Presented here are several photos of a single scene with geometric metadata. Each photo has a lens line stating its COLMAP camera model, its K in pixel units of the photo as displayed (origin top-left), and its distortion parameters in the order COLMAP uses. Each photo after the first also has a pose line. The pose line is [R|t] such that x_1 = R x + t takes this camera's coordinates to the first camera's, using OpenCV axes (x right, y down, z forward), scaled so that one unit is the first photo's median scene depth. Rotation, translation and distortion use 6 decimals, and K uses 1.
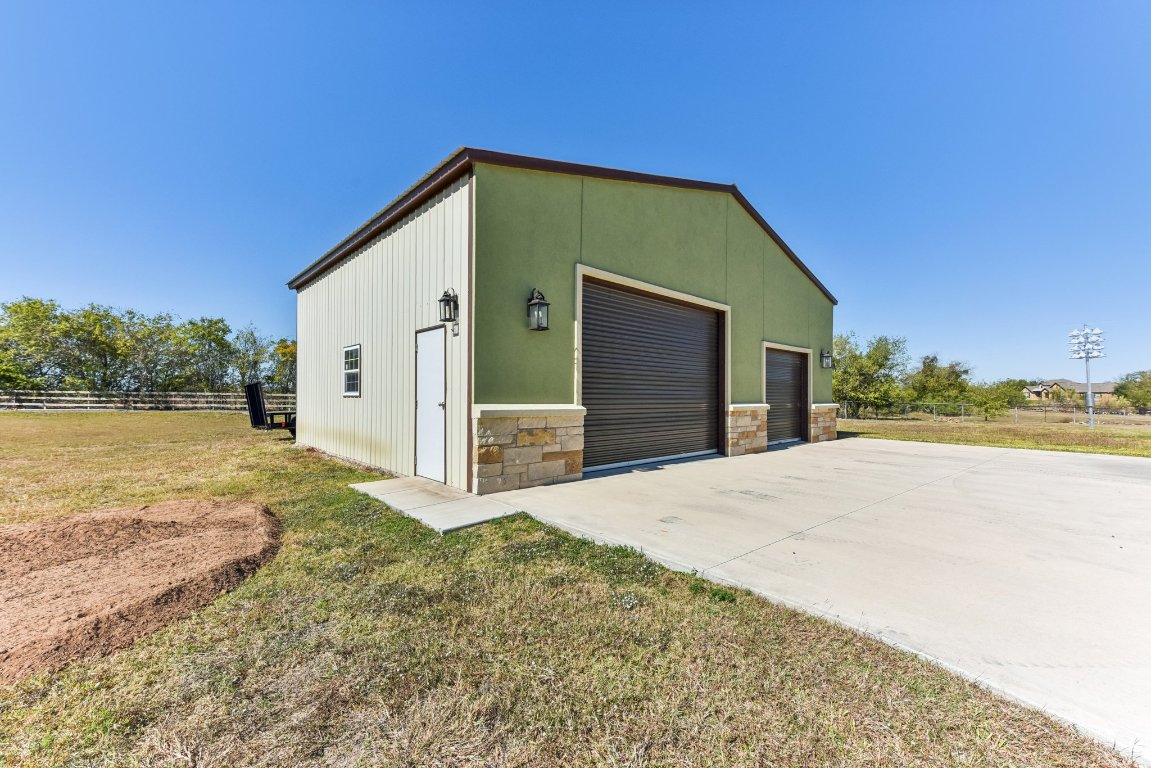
lens RADIAL K [[472.7, 0, 575.7], [0, 472.7, 390.1], [0, 0, 1]] dist [-0.000177, -0.000002]
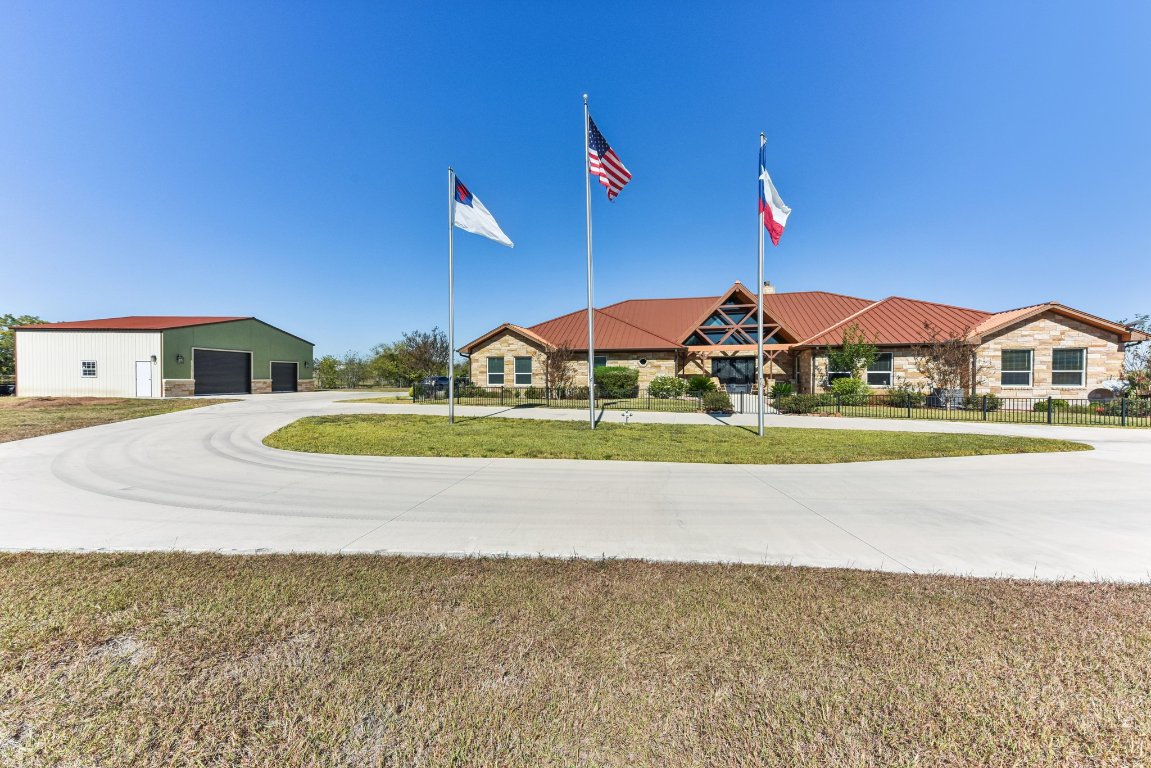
lens RADIAL K [[440.1, 0, 576.4], [0, 440.1, 384.8], [0, 0, 1]] dist [0.003278, 0.000169]
pose [[0.789122, -0.011838, 0.614123, 0.294217], [-0.009452, 0.999462, 0.031411, -0.079242], [-0.614164, -0.030592, 0.788585, -4.342230]]
